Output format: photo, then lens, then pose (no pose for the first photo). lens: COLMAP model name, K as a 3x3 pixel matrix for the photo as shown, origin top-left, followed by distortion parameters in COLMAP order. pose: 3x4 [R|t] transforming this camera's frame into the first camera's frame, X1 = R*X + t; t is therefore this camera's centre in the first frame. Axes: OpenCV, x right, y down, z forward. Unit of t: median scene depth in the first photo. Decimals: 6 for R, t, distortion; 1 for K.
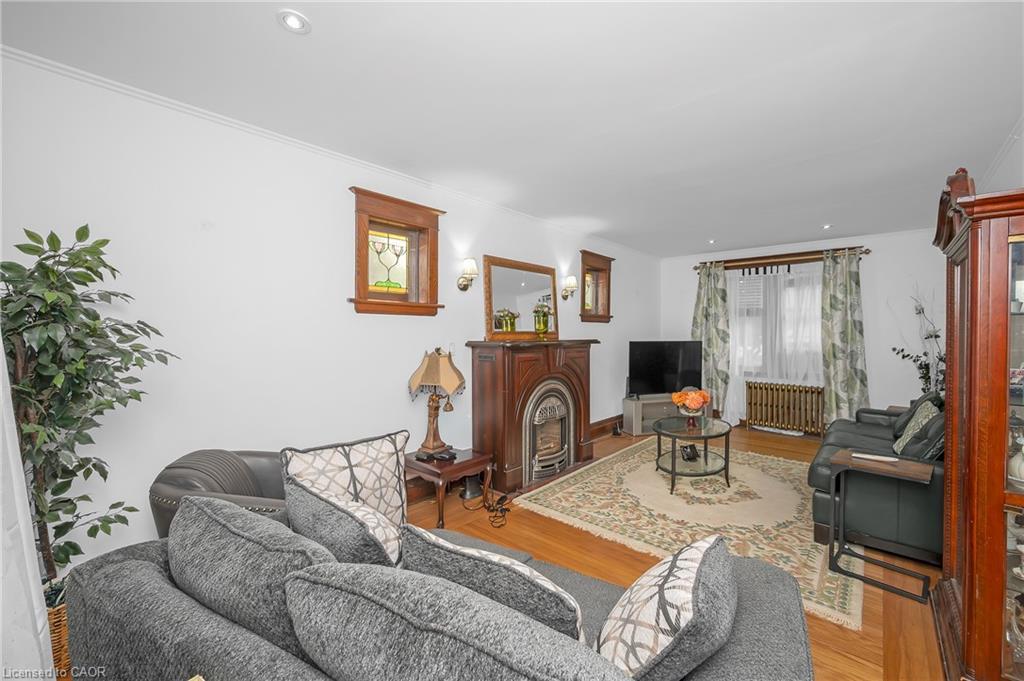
lens RADIAL K [[408.6, 0, 511.3], [0, 408.6, 336.9], [0, 0, 1]] dist [-0.003608, -0.000085]
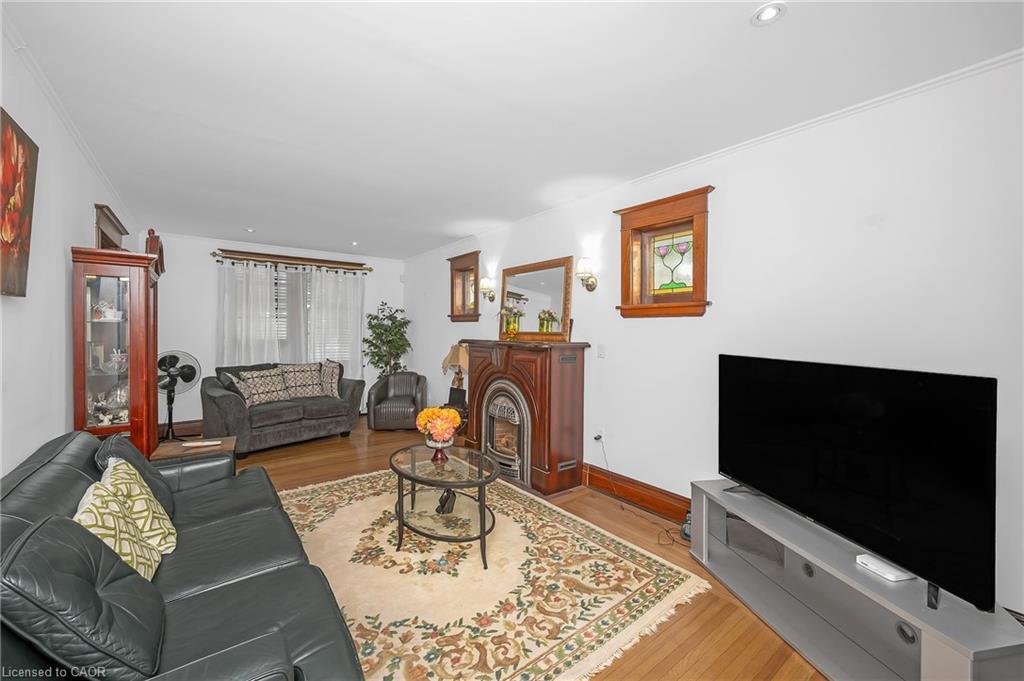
lens RADIAL K [[408.6, 0, 511.3], [0, 408.6, 336.3], [0, 0, 1]] dist [-0.003608, -0.000085]
pose [[-0.175277, 0.002321, -0.984516, 0.825545], [-0.023412, 0.999705, 0.006525, -0.006841], [0.984241, 0.024193, -0.175171, 0.905710]]
